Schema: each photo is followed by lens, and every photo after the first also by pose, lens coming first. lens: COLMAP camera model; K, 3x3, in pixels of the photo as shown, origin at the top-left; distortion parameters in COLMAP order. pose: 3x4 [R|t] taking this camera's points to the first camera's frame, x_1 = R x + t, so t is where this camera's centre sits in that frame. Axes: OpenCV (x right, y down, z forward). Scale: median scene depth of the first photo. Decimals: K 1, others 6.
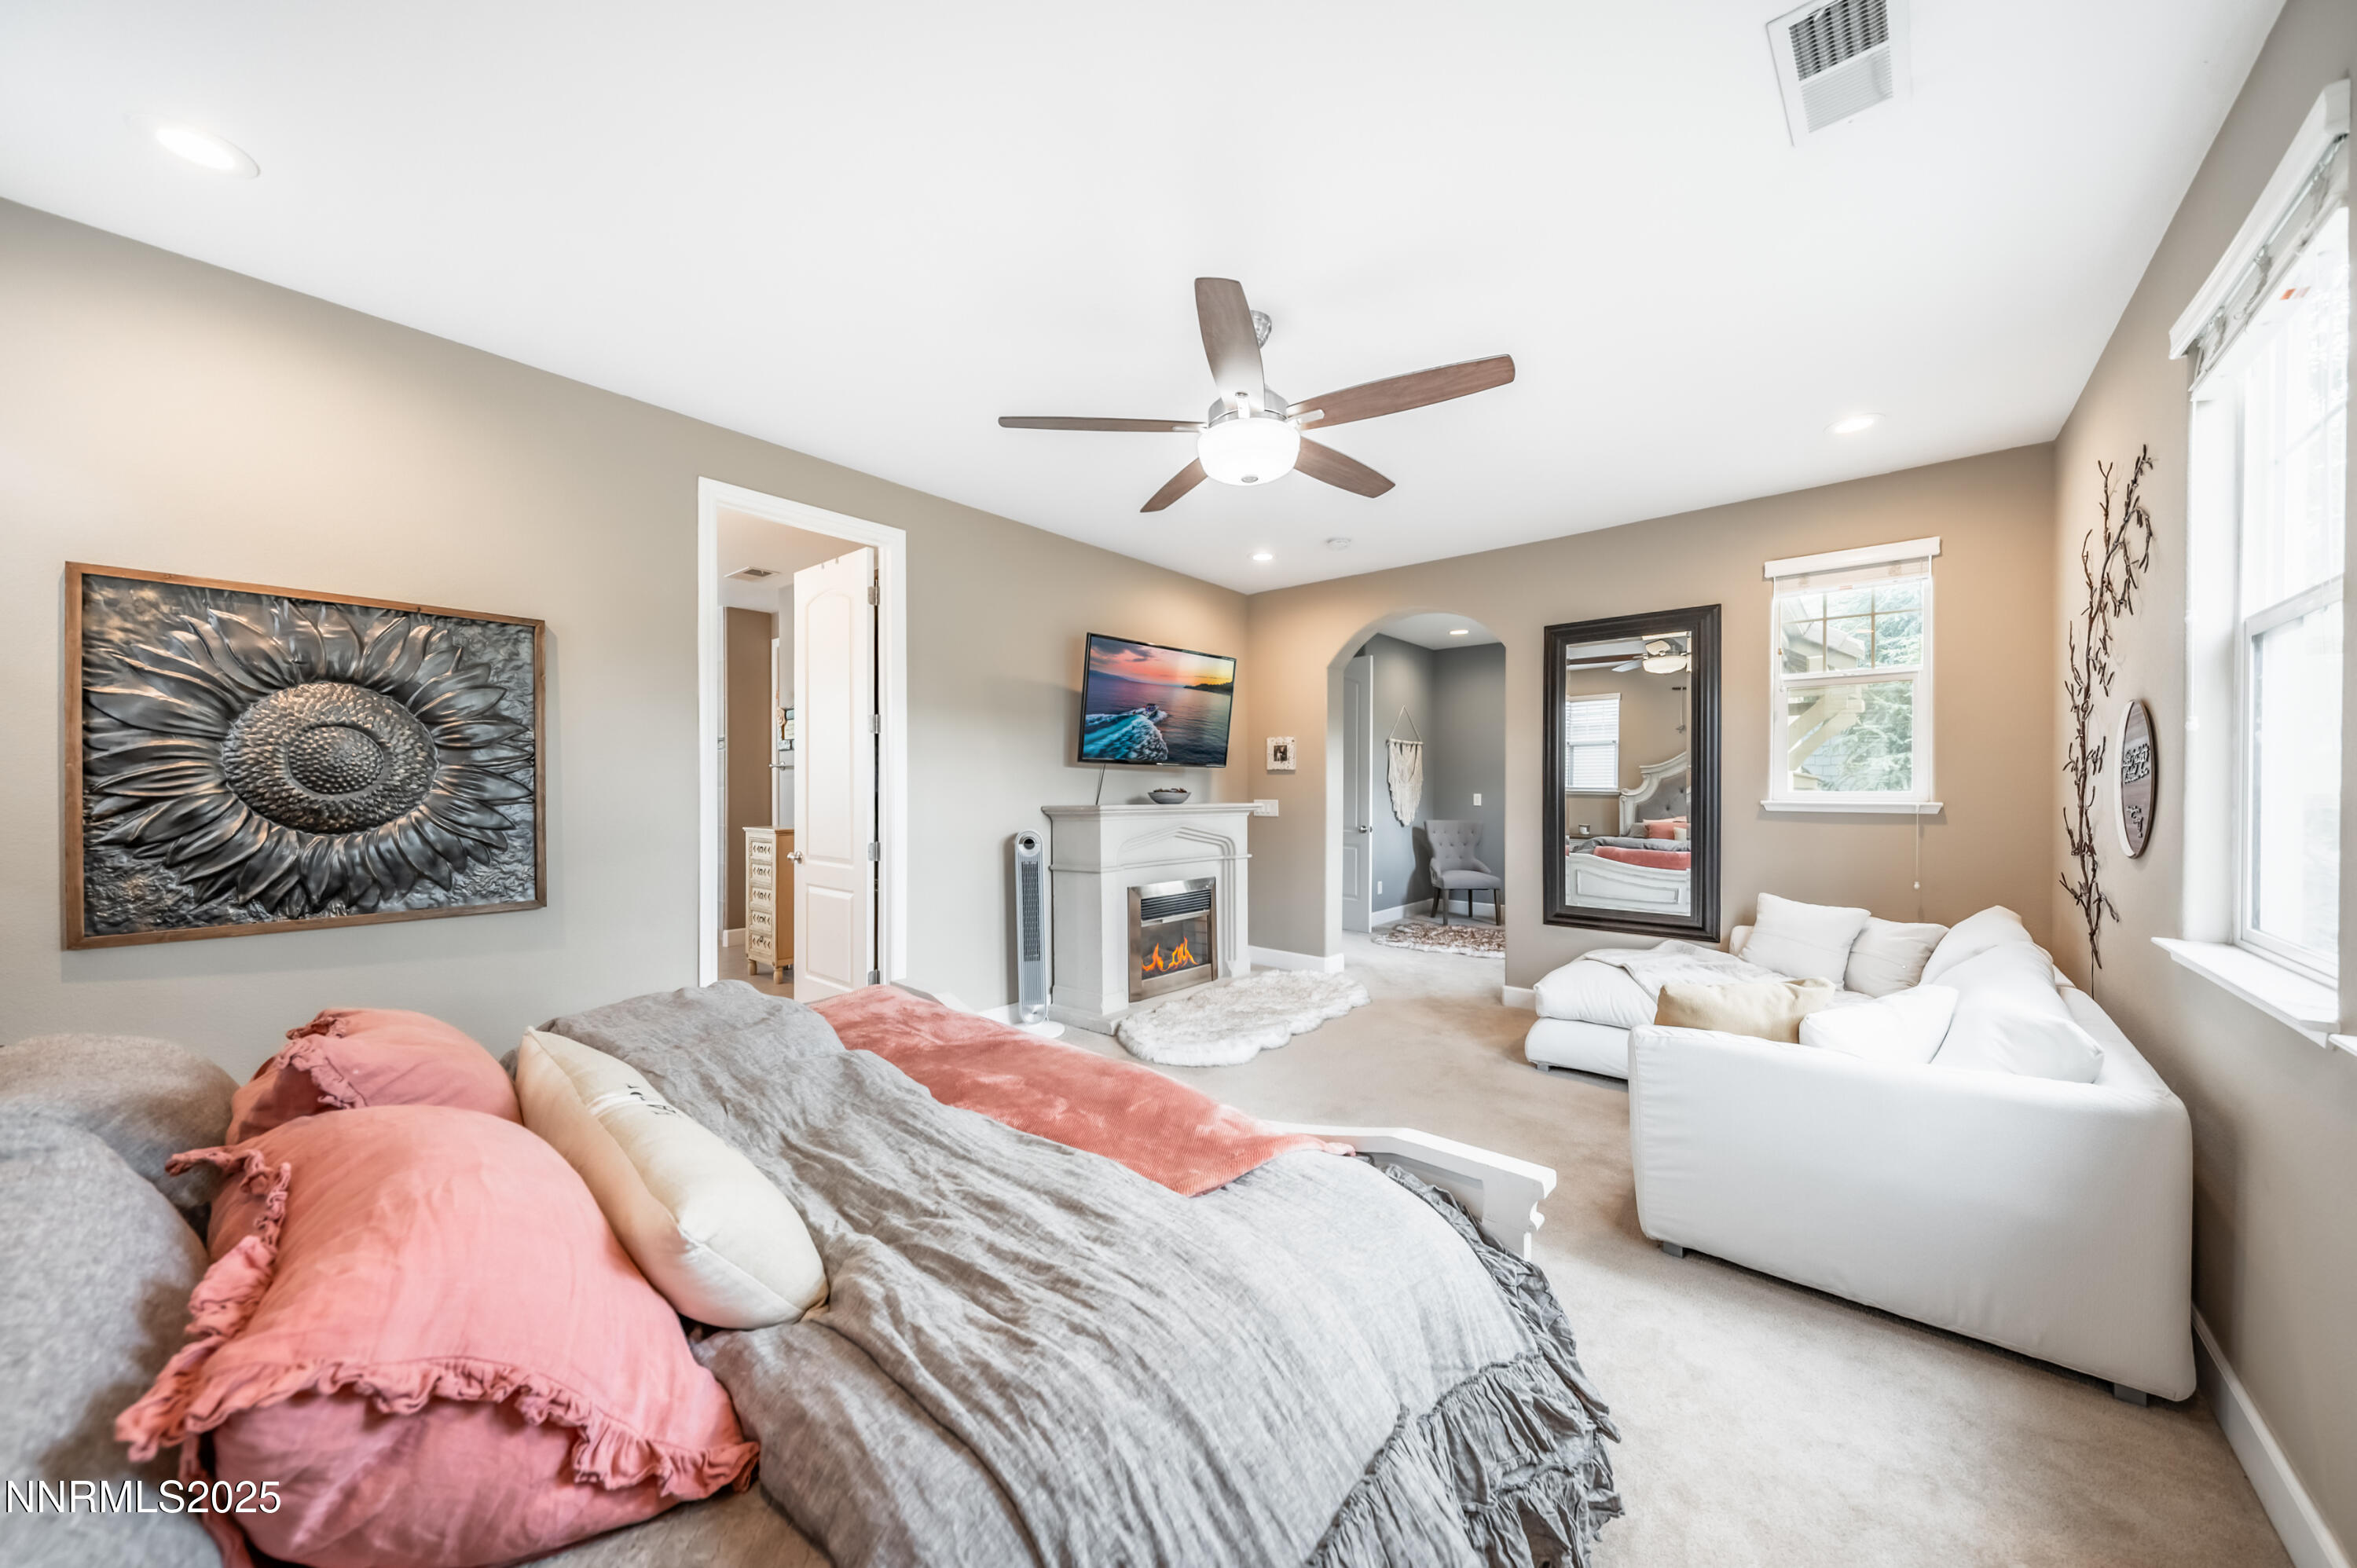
lens RADIAL K [[809.9, 0, 1180.1], [0, 809.9, 796.0], [0, 0, 1]] dist [0.000549, 0.000042]
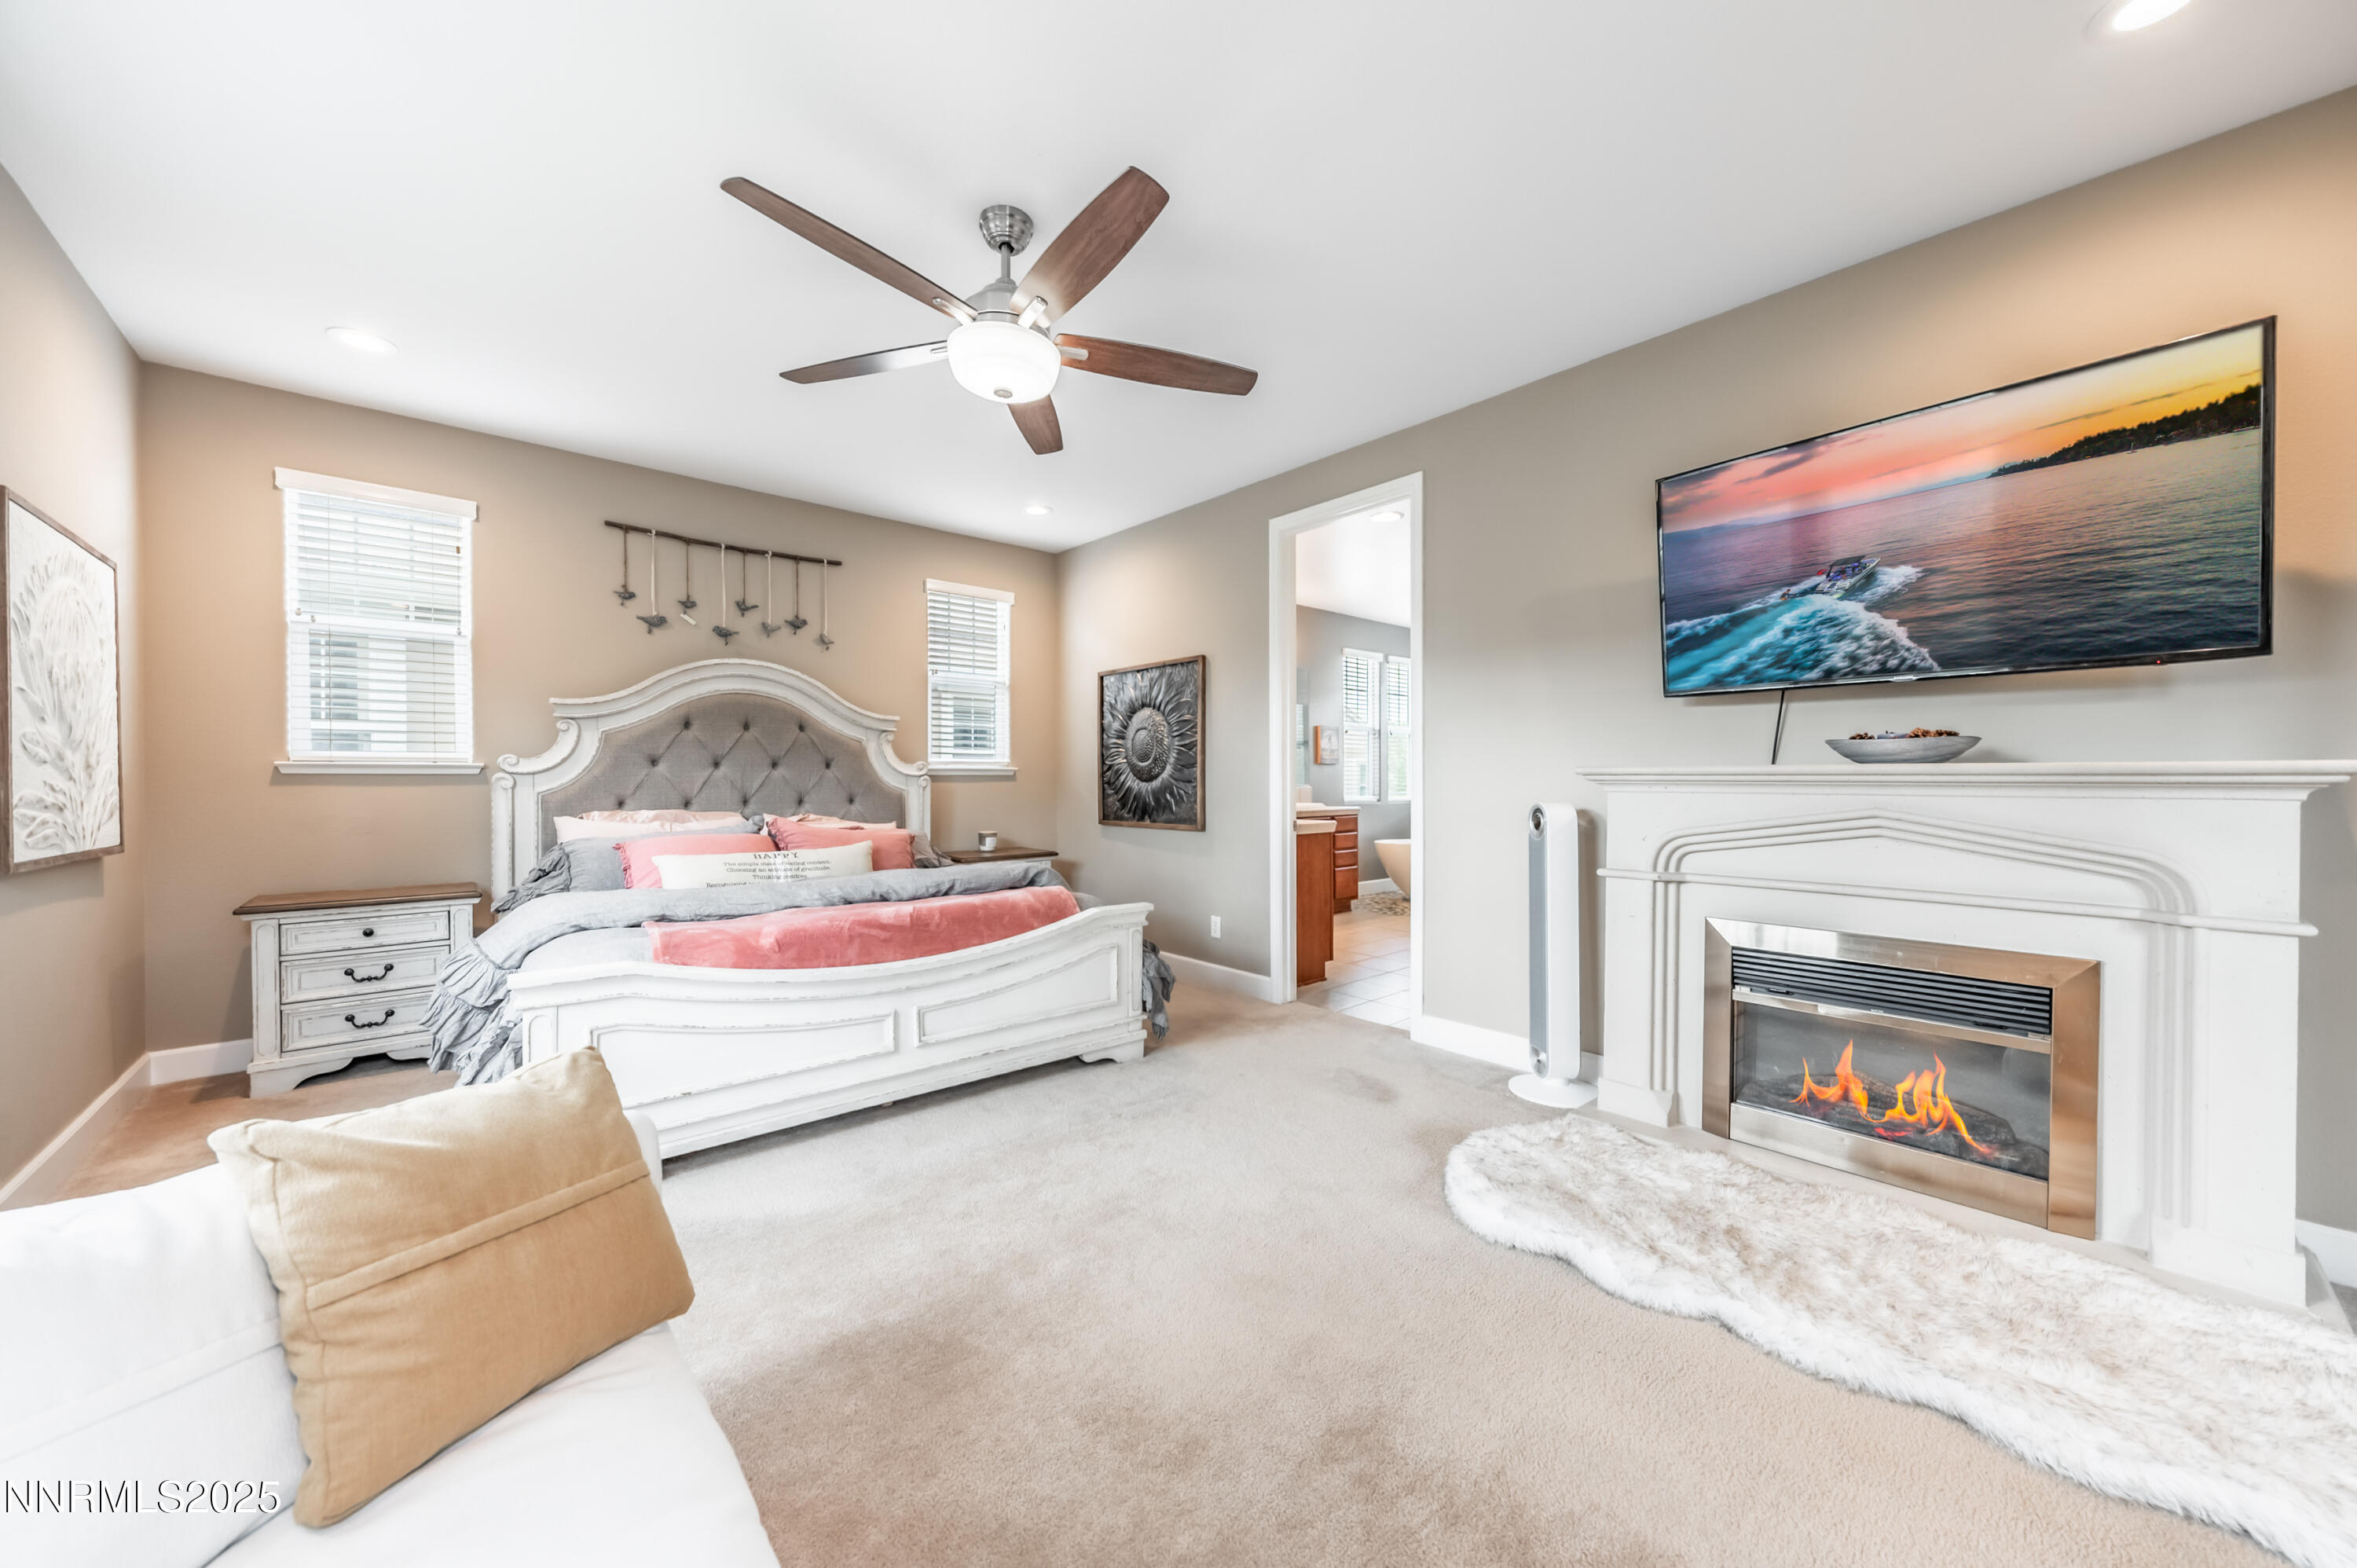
lens RADIAL K [[809.9, 0, 1180.1], [0, 809.9, 780.8], [0, 0, 1]] dist [0.000549, 0.000042]
pose [[-0.098772, 0.013063, -0.995024, 0.517044], [0.002248, 0.999914, 0.012904, 0.010118], [0.995108, -0.000963, -0.098793, 0.688536]]
